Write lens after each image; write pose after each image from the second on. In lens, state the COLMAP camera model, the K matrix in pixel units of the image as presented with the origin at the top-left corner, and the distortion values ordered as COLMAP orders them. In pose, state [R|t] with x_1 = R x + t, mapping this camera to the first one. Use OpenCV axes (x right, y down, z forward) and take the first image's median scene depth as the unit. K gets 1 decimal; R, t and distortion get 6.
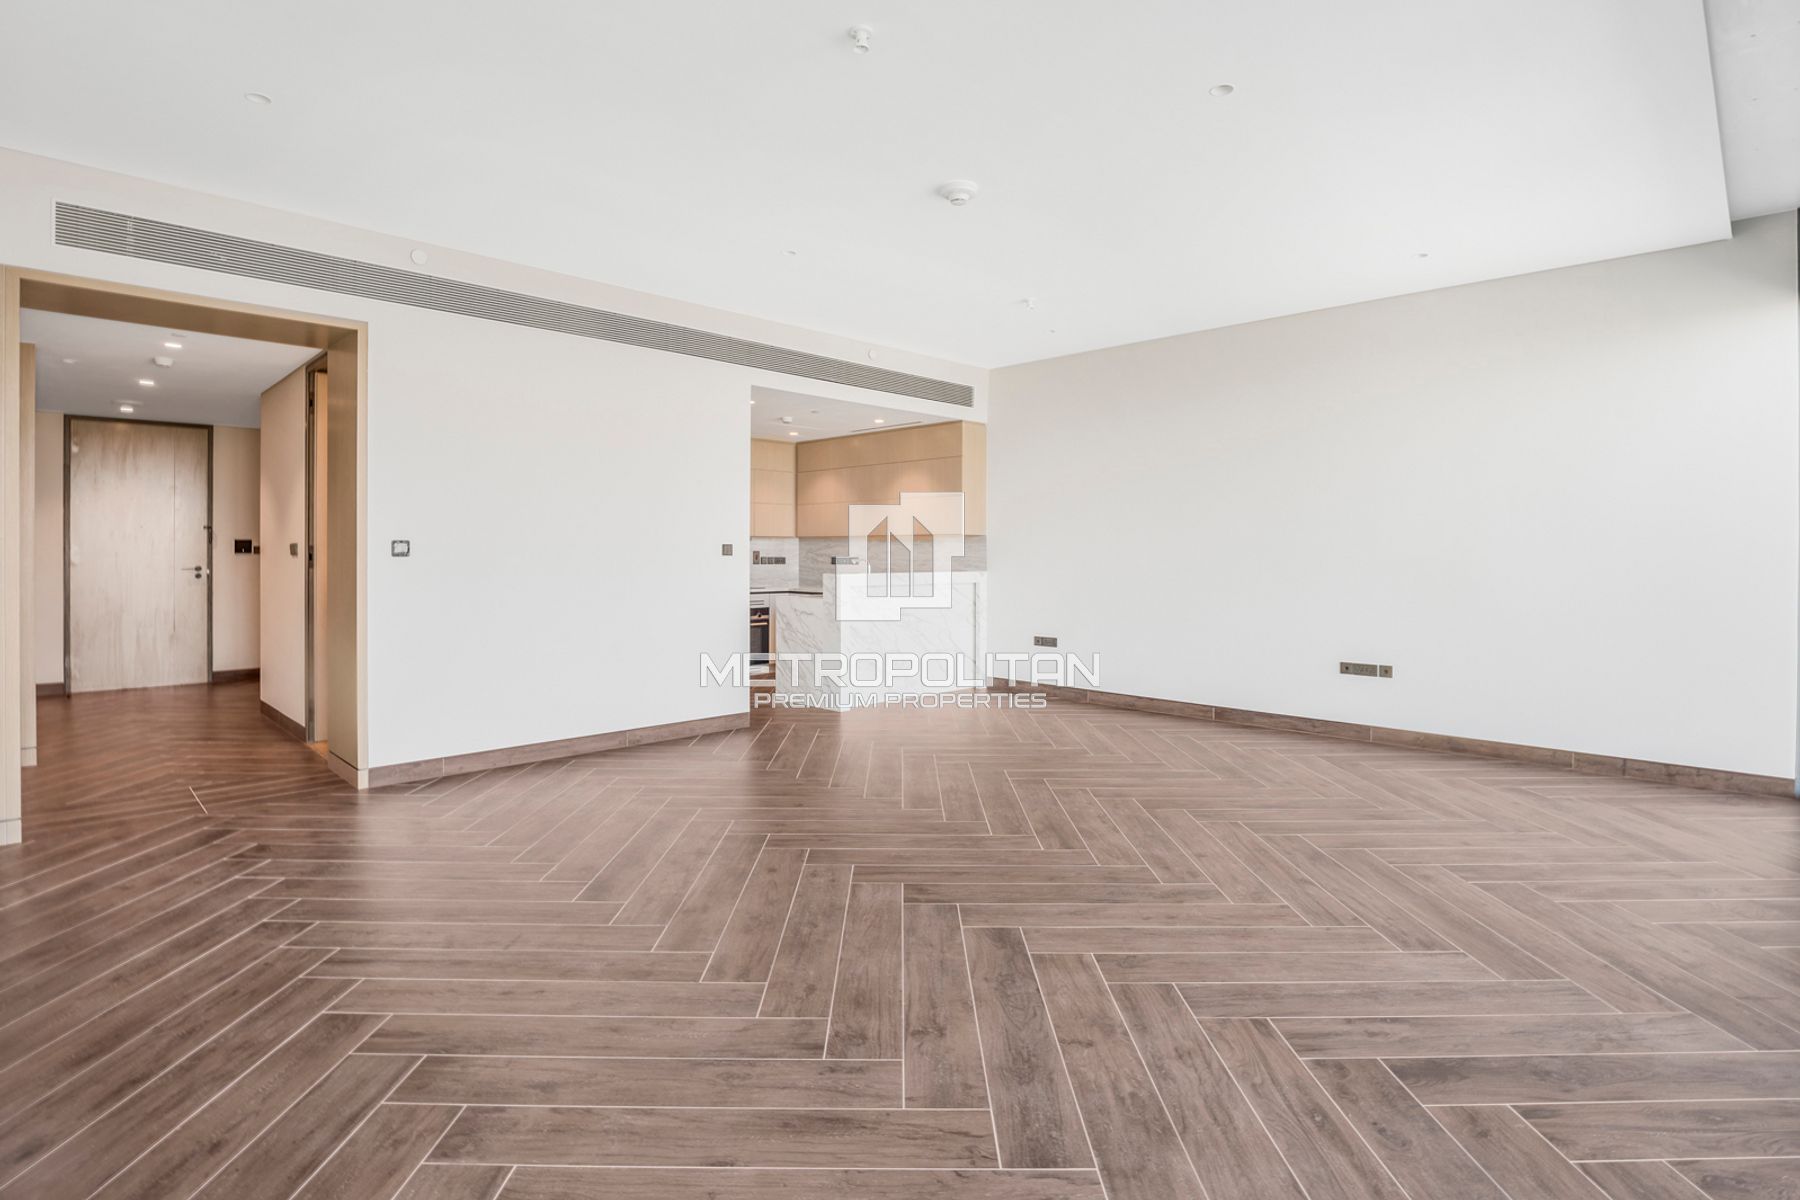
lens RADIAL K [[879.0, 0, 902.0], [0, 879.0, 551.7], [0, 0, 1]] dist [-0.027766, -0.000355]
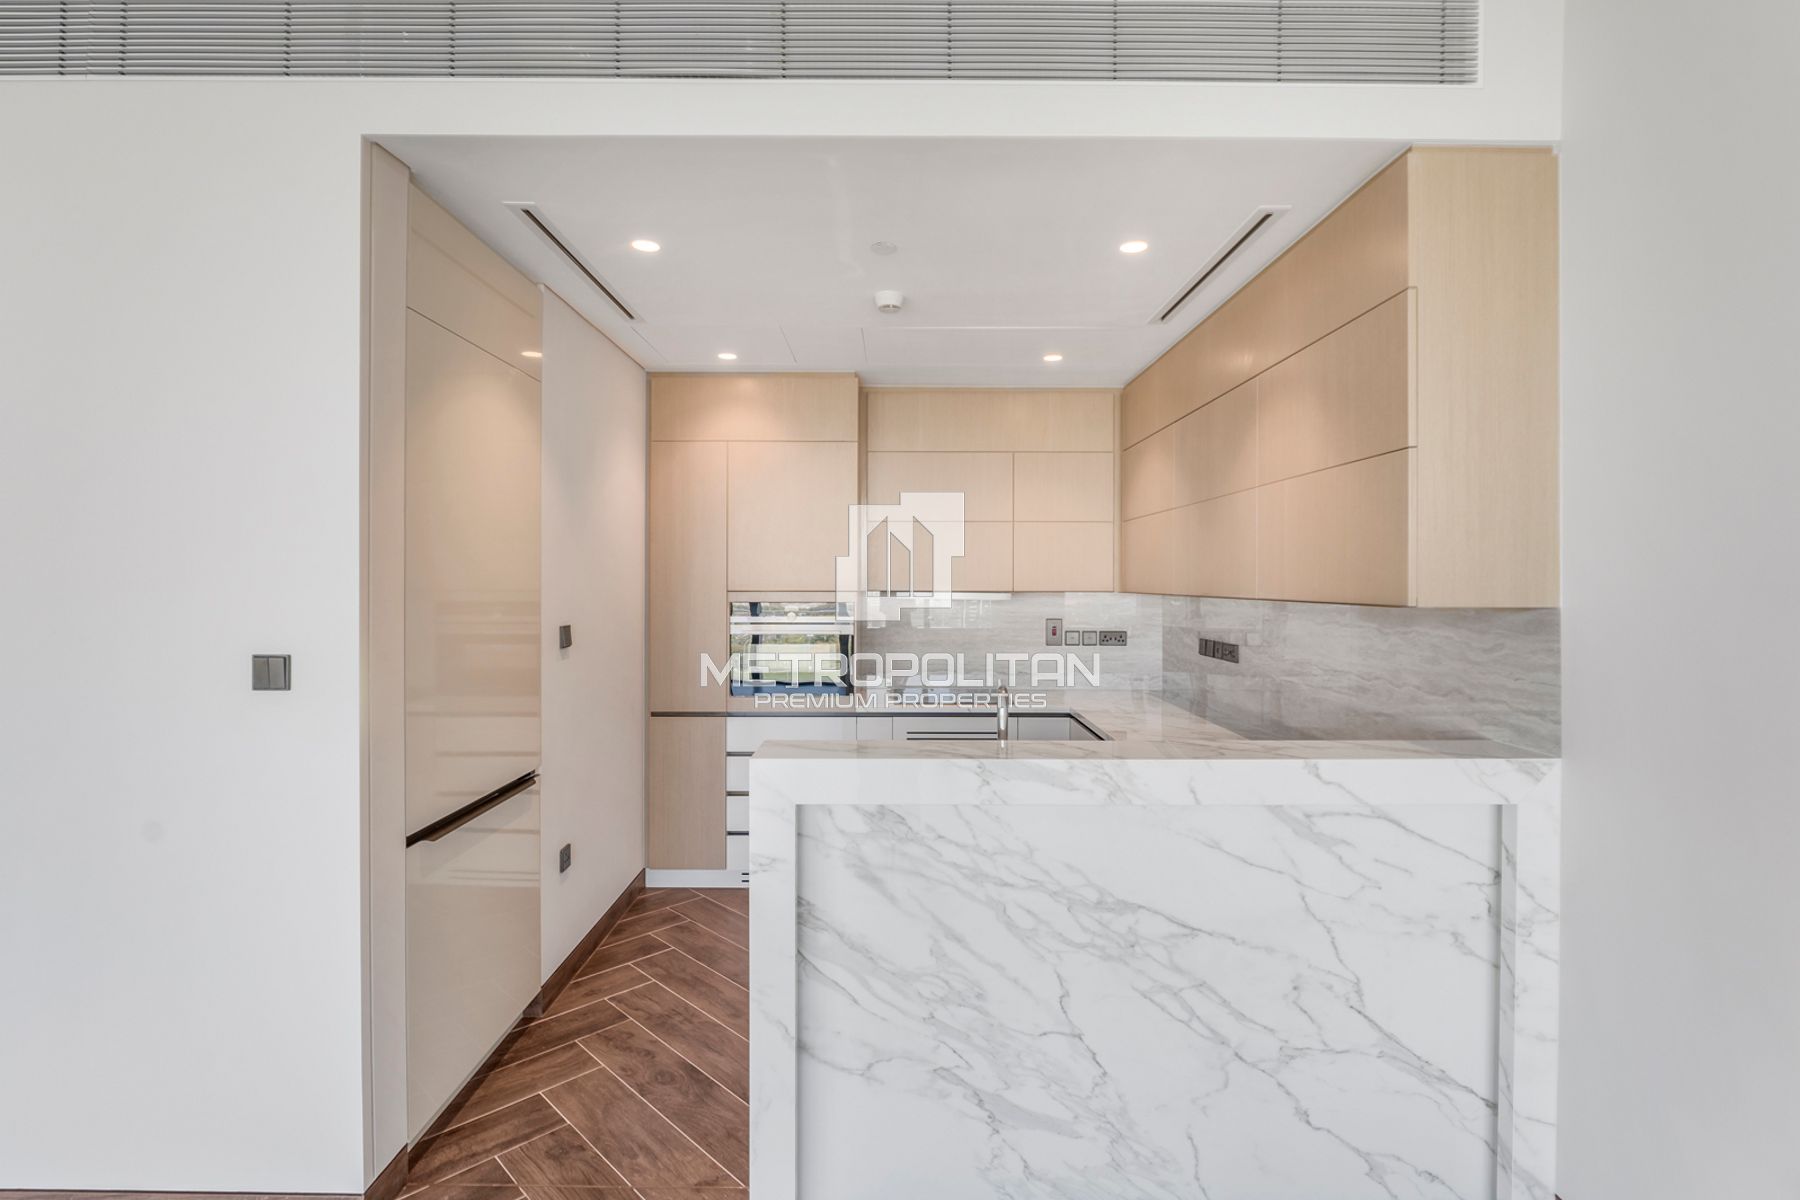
lens RADIAL K [[845.8, 0, 896.6], [0, 845.8, 581.5], [0, 0, 1]] dist [-0.016631, 0.000081]
pose [[0.709676, 0.001346, -0.704527, 0.185929], [0.000795, 0.999996, 0.002711, -0.038250], [0.704528, -0.002484, 0.709672, 1.029064]]
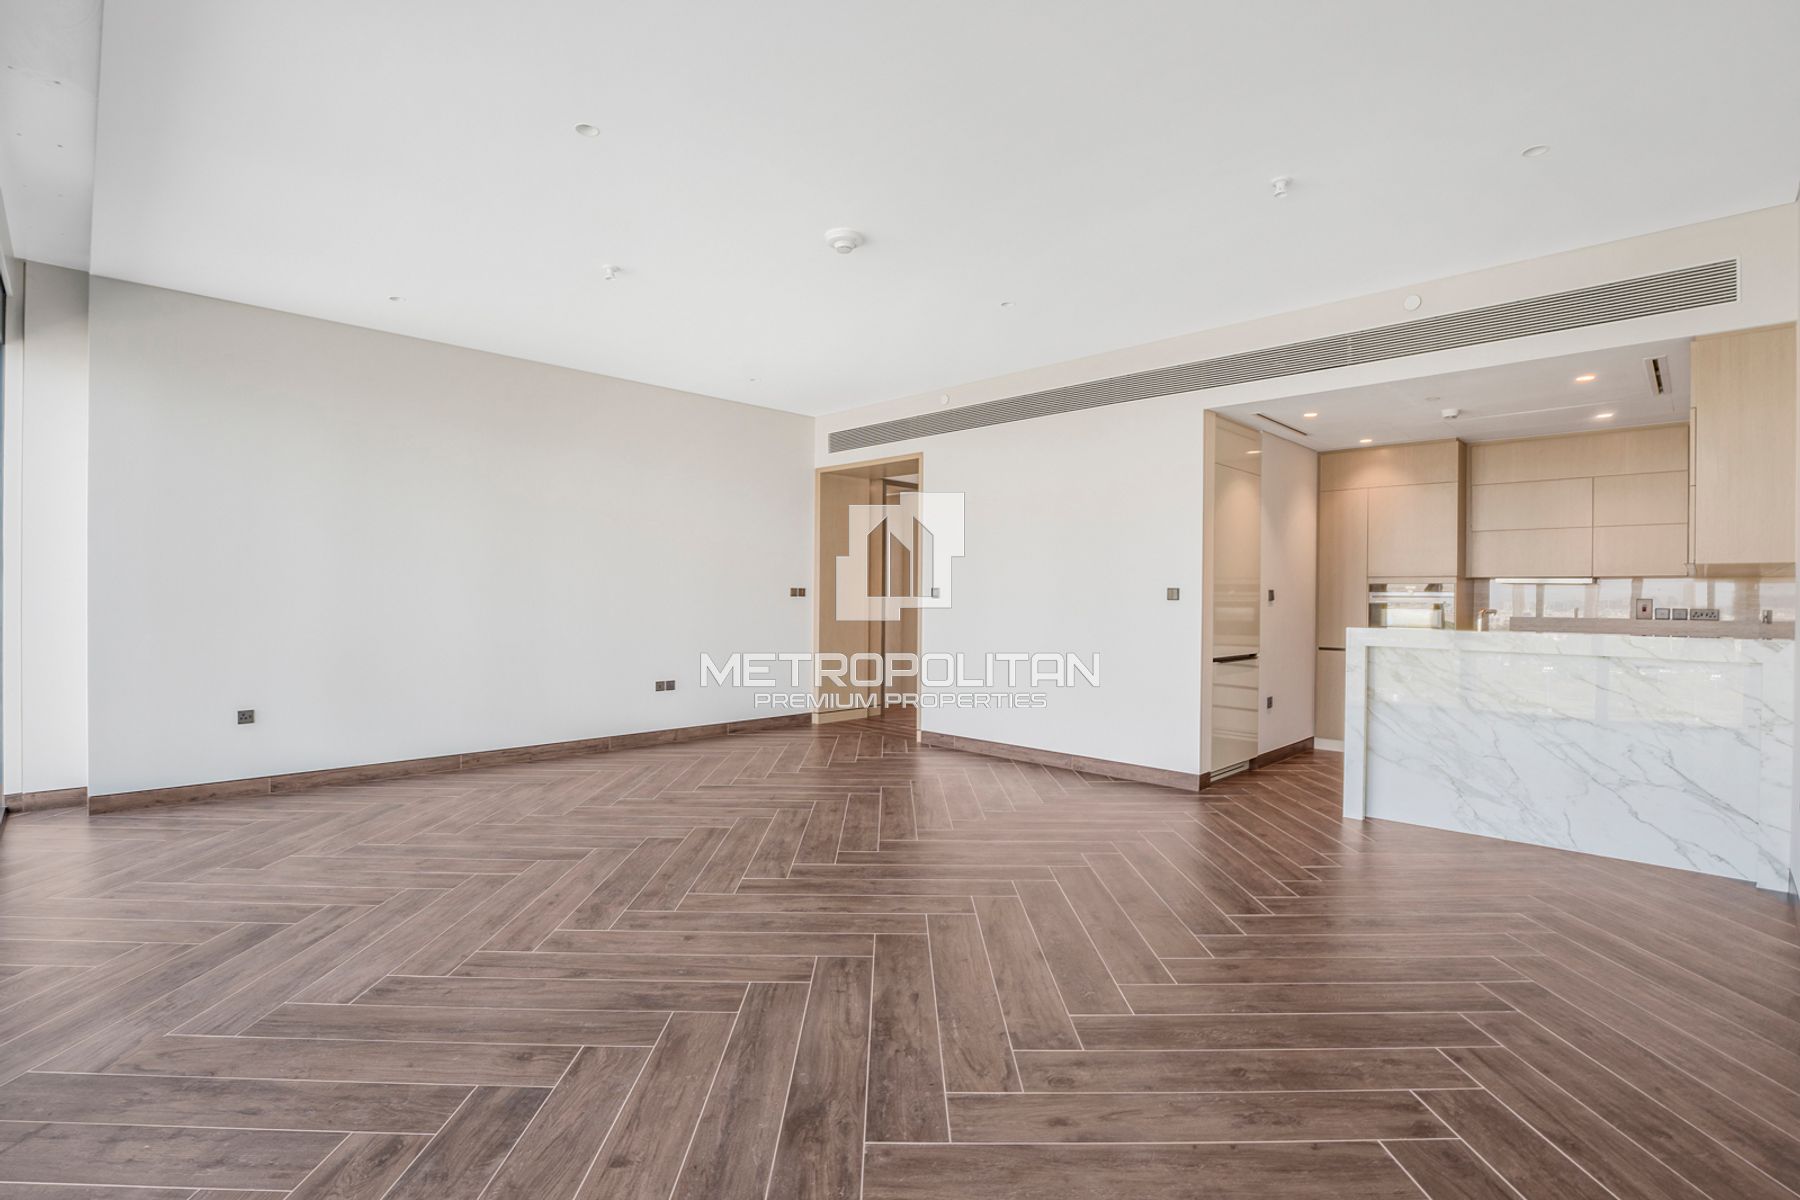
lens RADIAL K [[834.0, 0, 902.3], [0, 834.0, 602.9], [0, 0, 1]] dist [-0.024488, 0.000800]
pose [[0.011326, 0.006397, -0.999915, 0.745337], [-0.005745, 0.999963, 0.006332, 0.003625], [0.999919, 0.005673, 0.011363, 0.763403]]
